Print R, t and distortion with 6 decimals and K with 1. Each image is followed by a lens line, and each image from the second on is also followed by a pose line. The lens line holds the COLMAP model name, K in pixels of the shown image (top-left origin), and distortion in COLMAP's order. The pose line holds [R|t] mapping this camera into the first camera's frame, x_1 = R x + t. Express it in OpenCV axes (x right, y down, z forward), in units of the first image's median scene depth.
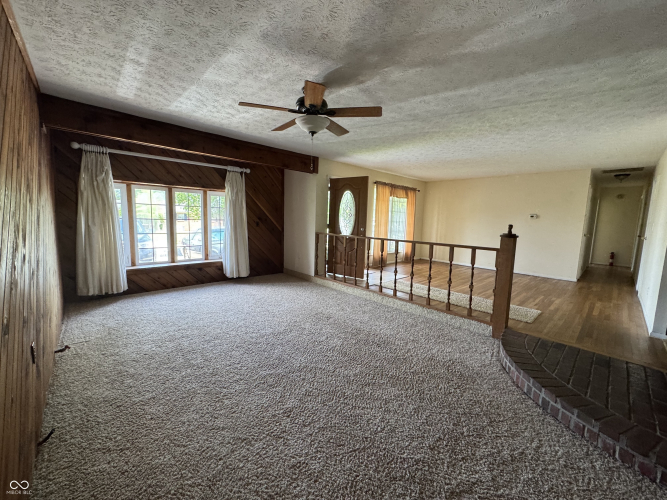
lens RADIAL K [[265.8, 0, 332.3], [0, 265.8, 249.6], [0, 0, 1]] dist [-0.000416, -0.000066]
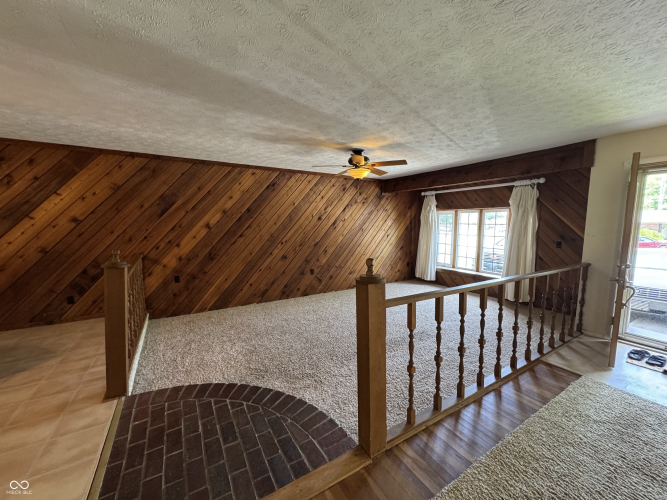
lens RADIAL K [[265.8, 0, 332.3], [0, 265.8, 249.6], [0, 0, 1]] dist [-0.000416, -0.000066]
pose [[-0.209530, 0.071687, -0.975171, 0.779604], [-0.120407, 0.987827, 0.098488, -0.100437], [0.970360, 0.138054, -0.198348, 0.664651]]
